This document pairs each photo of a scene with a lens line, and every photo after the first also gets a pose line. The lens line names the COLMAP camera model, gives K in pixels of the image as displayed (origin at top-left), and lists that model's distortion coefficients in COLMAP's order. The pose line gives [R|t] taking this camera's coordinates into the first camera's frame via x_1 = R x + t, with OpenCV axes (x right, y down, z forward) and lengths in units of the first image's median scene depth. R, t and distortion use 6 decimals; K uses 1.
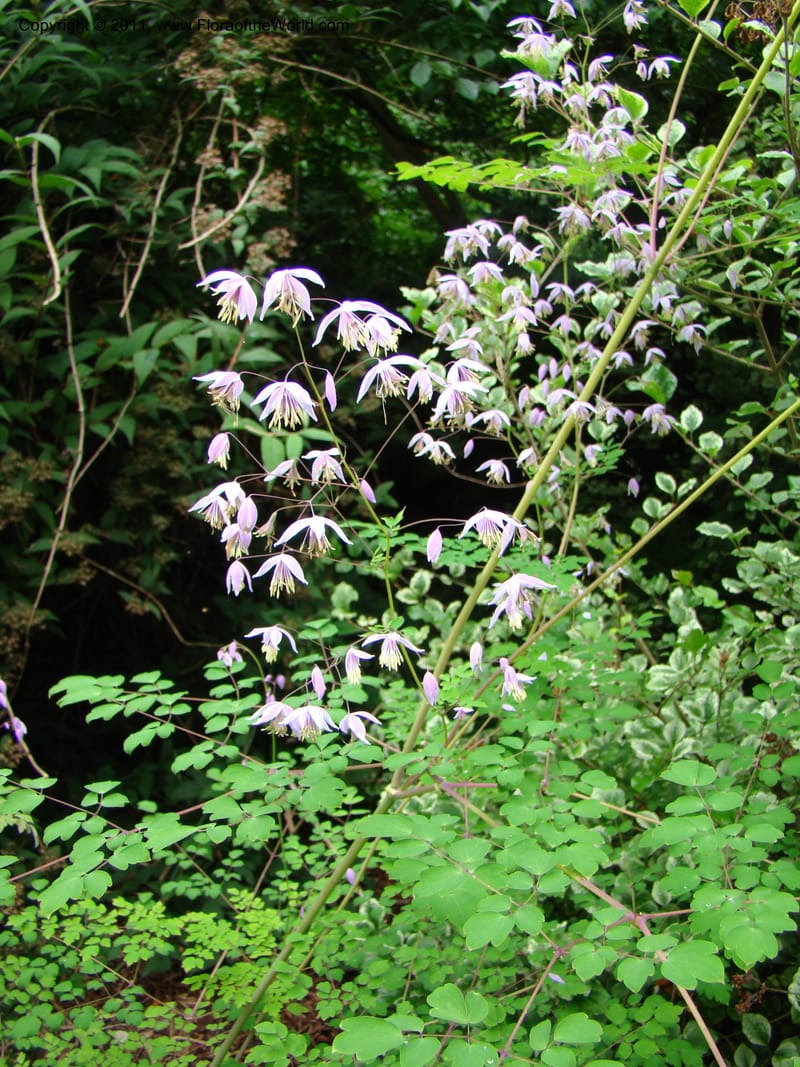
lens RADIAL K [[883.1, 0, 404.4], [0, 883.1, 510.0], [0, 0, 1]] dist [-0.197632, 0.108261]
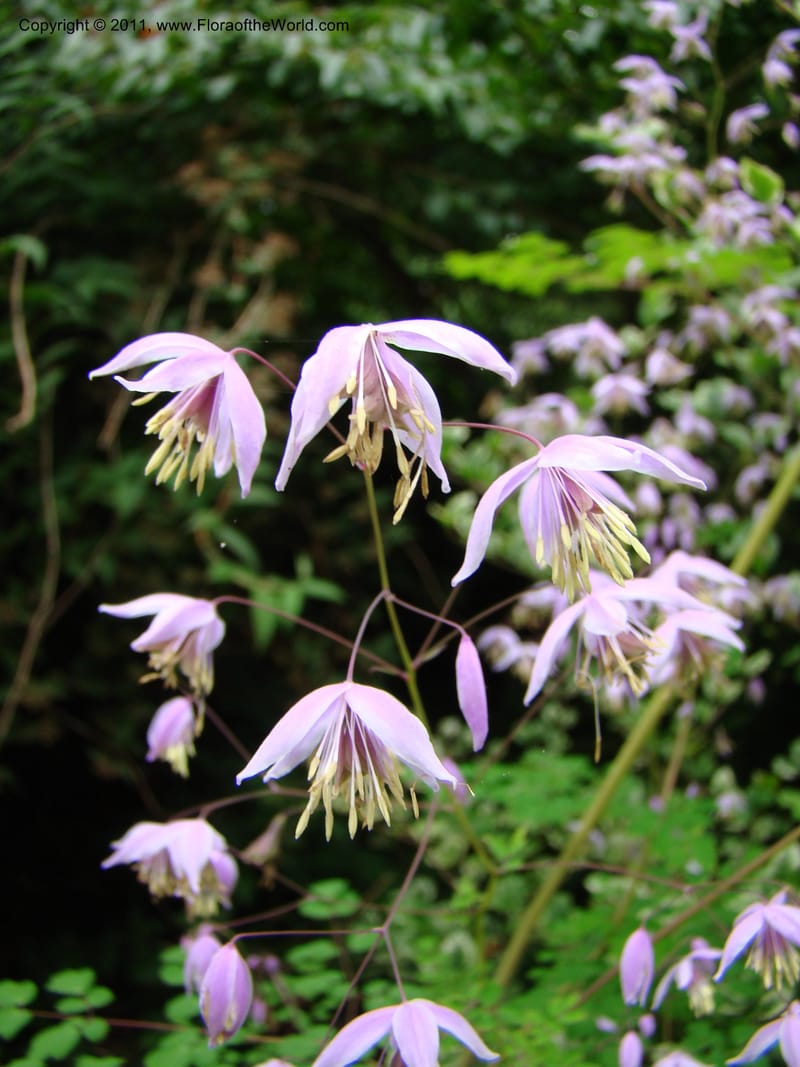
lens RADIAL K [[883.1, 0, 404.4], [0, 883.1, 510.0], [0, 0, 1]] dist [-0.197632, 0.108261]
pose [[0.999663, 0.025001, 0.006956, -0.024596], [-0.023635, 0.987831, -0.153723, -0.032643], [-0.010715, 0.153507, 0.988089, 0.139417]]
